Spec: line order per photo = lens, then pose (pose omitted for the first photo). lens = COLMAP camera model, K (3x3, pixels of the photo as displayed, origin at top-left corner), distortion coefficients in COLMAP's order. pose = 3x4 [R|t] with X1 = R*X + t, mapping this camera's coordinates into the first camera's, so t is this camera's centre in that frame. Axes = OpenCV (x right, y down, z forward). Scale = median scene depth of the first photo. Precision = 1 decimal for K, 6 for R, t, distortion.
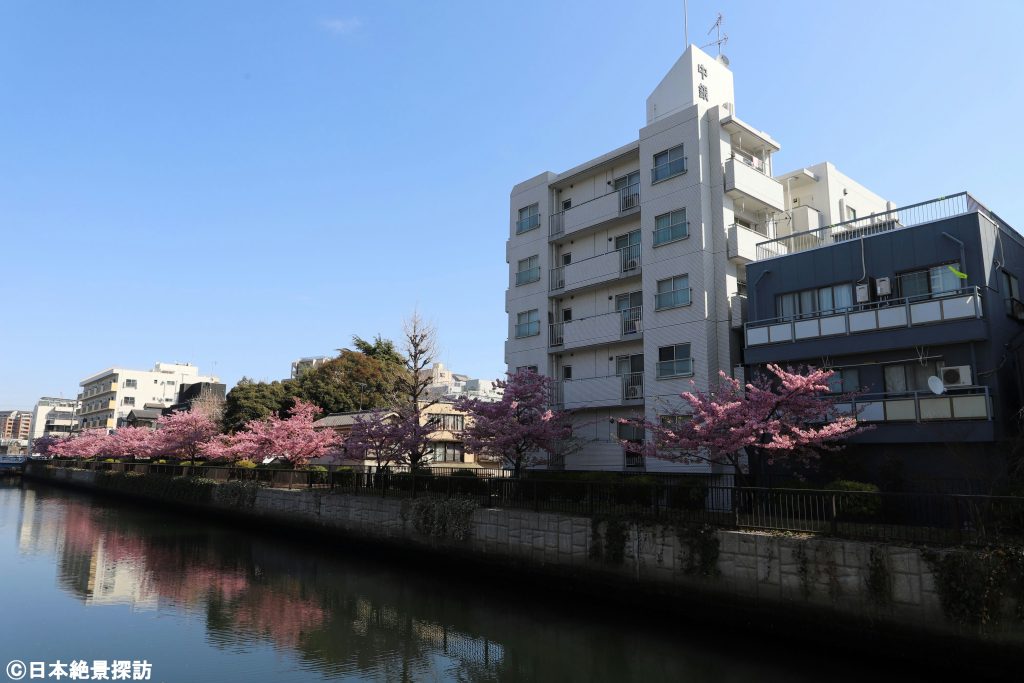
lens RADIAL K [[635.7, 0, 511.4], [0, 635.7, 346.3], [0, 0, 1]] dist [-0.002258, -0.001346]
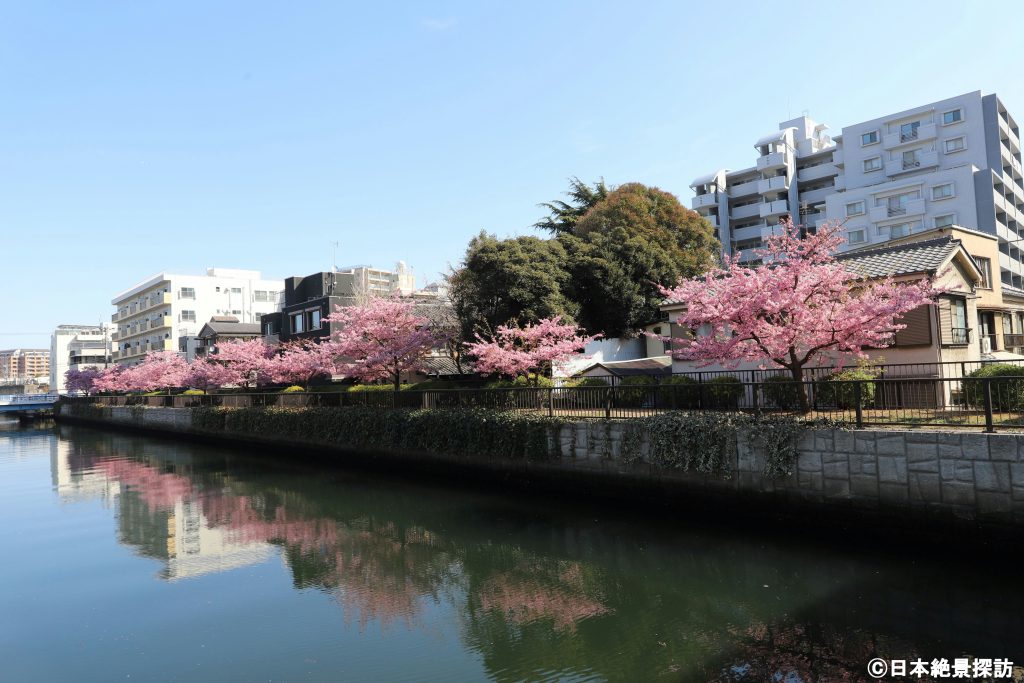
lens RADIAL K [[635.7, 0, 512.1], [0, 635.7, 338.5], [0, 0, 1]] dist [-0.002258, -0.001346]
pose [[0.998214, -0.059395, 0.006337, -0.207405], [0.058123, 0.990301, 0.126200, 0.037491], [-0.013771, -0.125607, 0.991985, 0.218176]]
